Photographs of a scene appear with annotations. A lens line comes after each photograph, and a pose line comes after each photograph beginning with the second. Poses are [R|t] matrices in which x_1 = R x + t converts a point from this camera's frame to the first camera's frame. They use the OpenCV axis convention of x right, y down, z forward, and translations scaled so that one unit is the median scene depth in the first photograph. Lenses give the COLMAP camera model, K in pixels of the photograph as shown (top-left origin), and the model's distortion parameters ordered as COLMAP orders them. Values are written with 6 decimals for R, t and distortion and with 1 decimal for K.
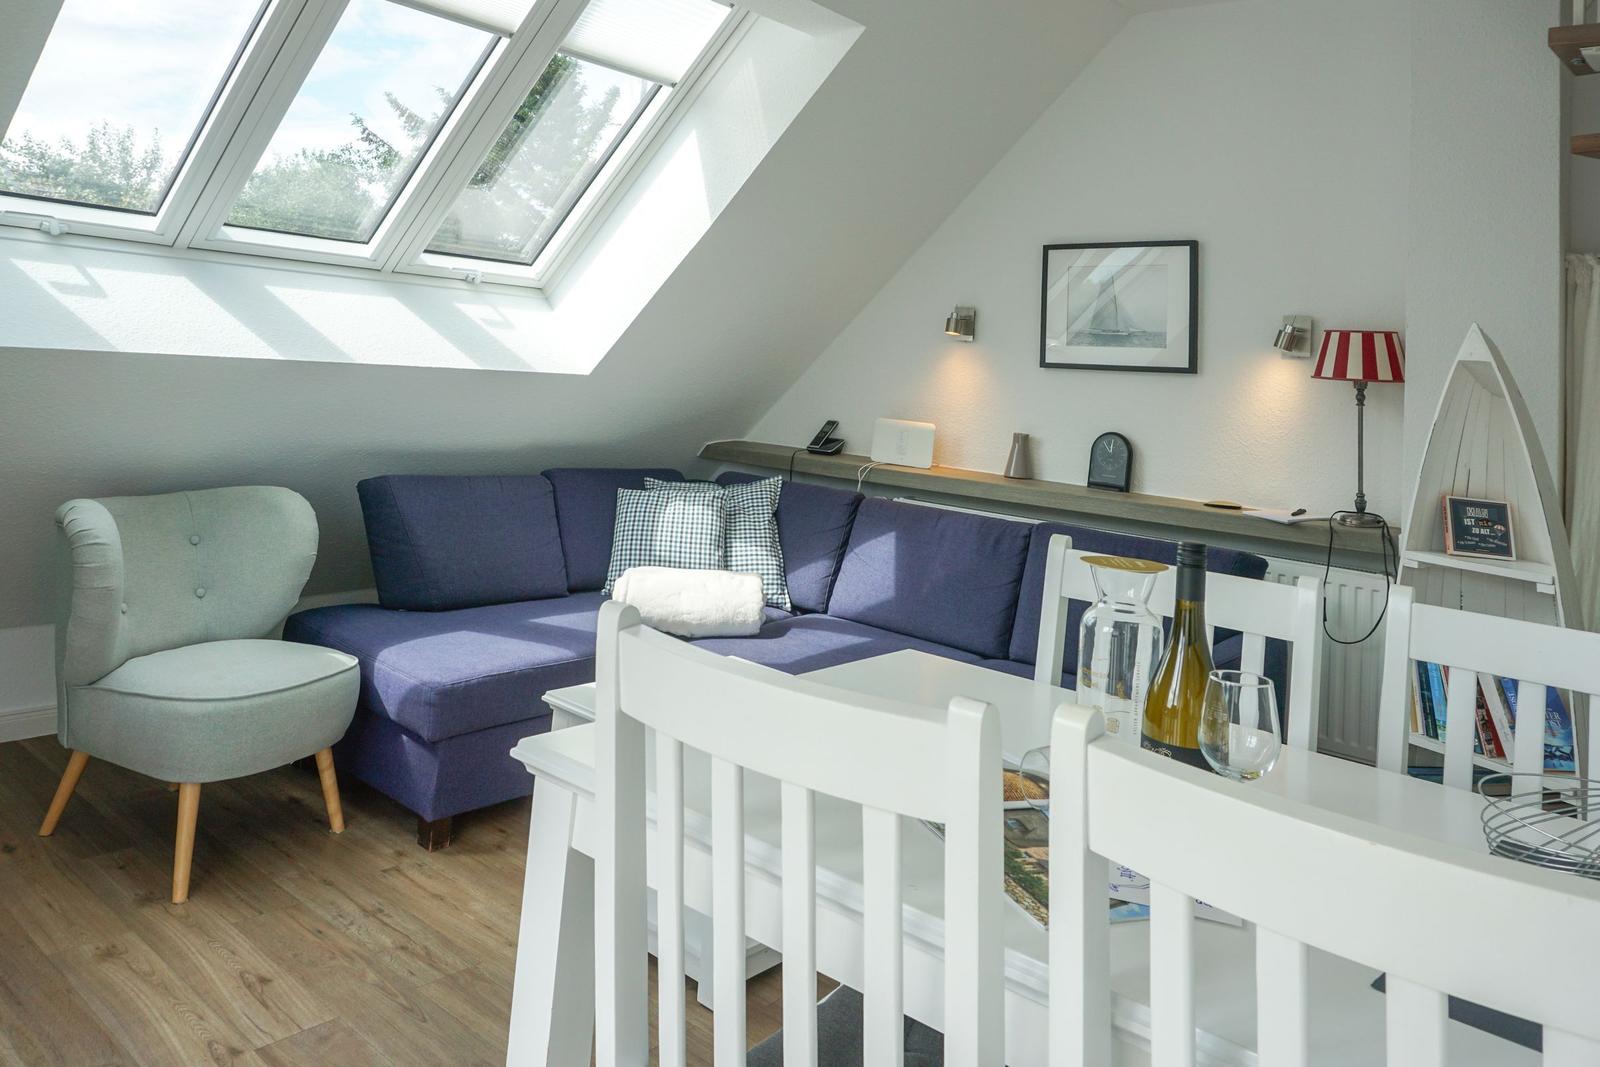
lens RADIAL K [[1269.5, 0, 913.8], [0, 1269.5, 281.4], [0, 0, 1]] dist [0.000779, -0.000503]
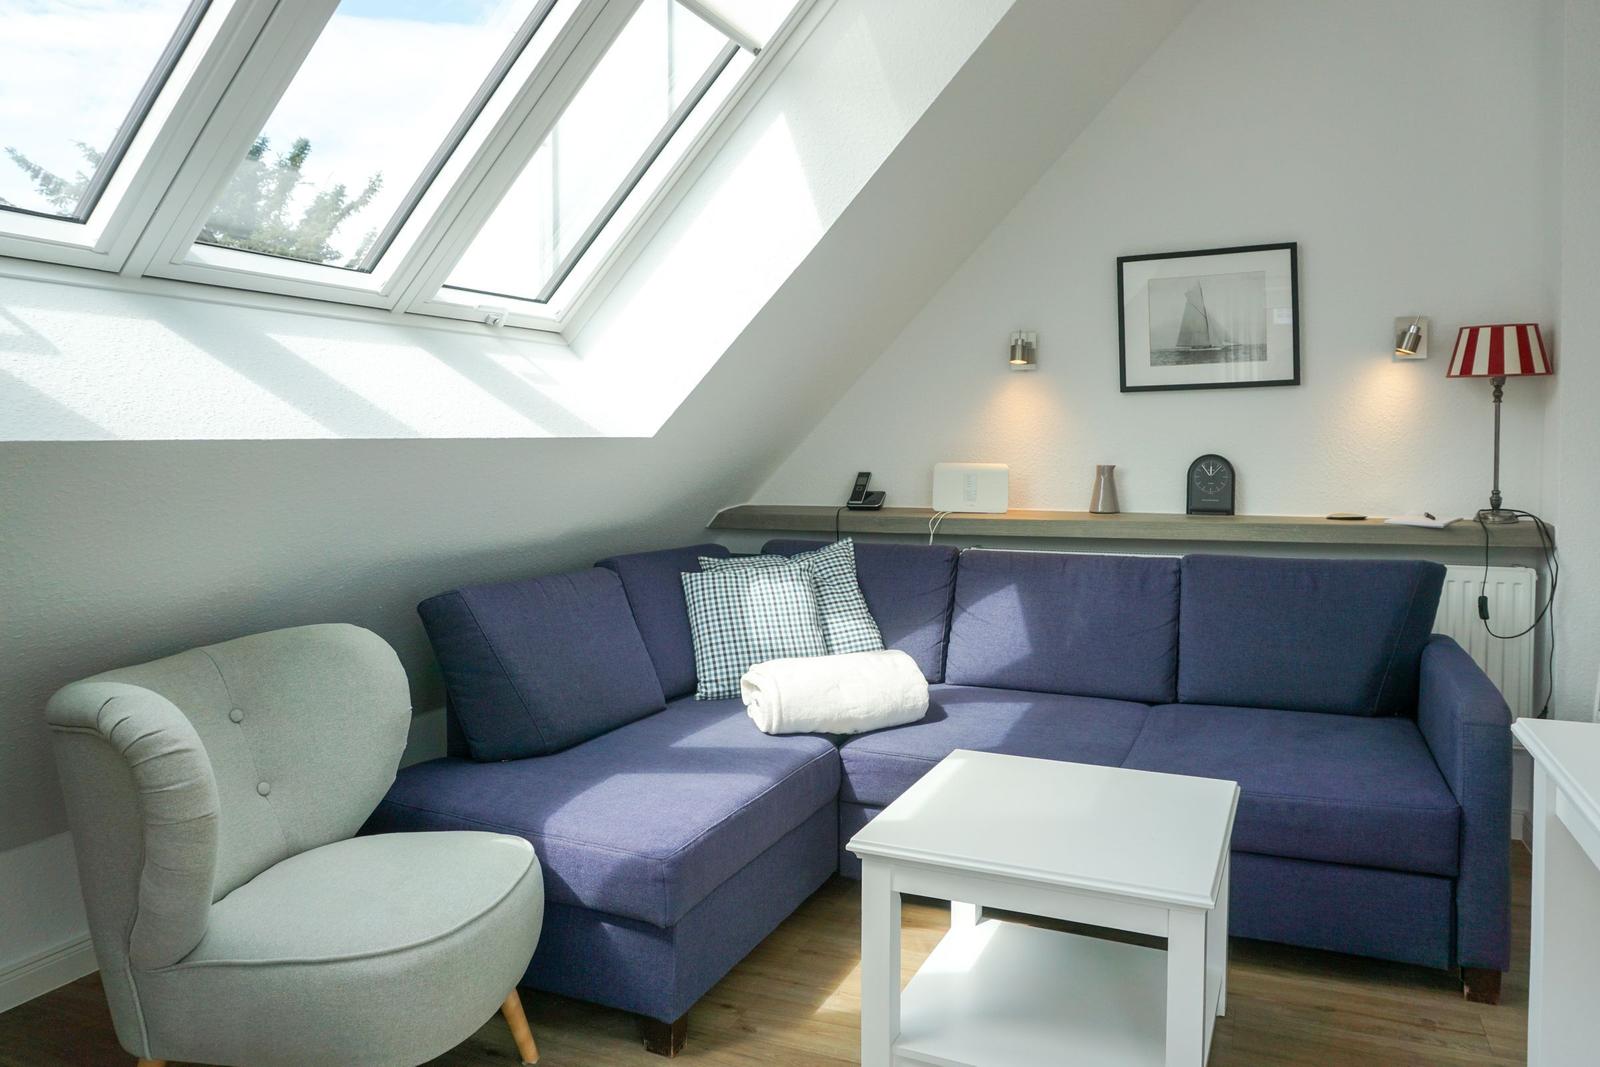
lens RADIAL K [[1091.9, 0, 802.3], [0, 1091.9, 527.1], [0, 0, 1]] dist [-0.003696, 0.003676]
pose [[0.948809, -0.102120, 0.298885, -0.420220], [0.054967, 0.985237, 0.162131, 0.026082], [-0.311030, -0.137403, 0.940415, 0.355702]]
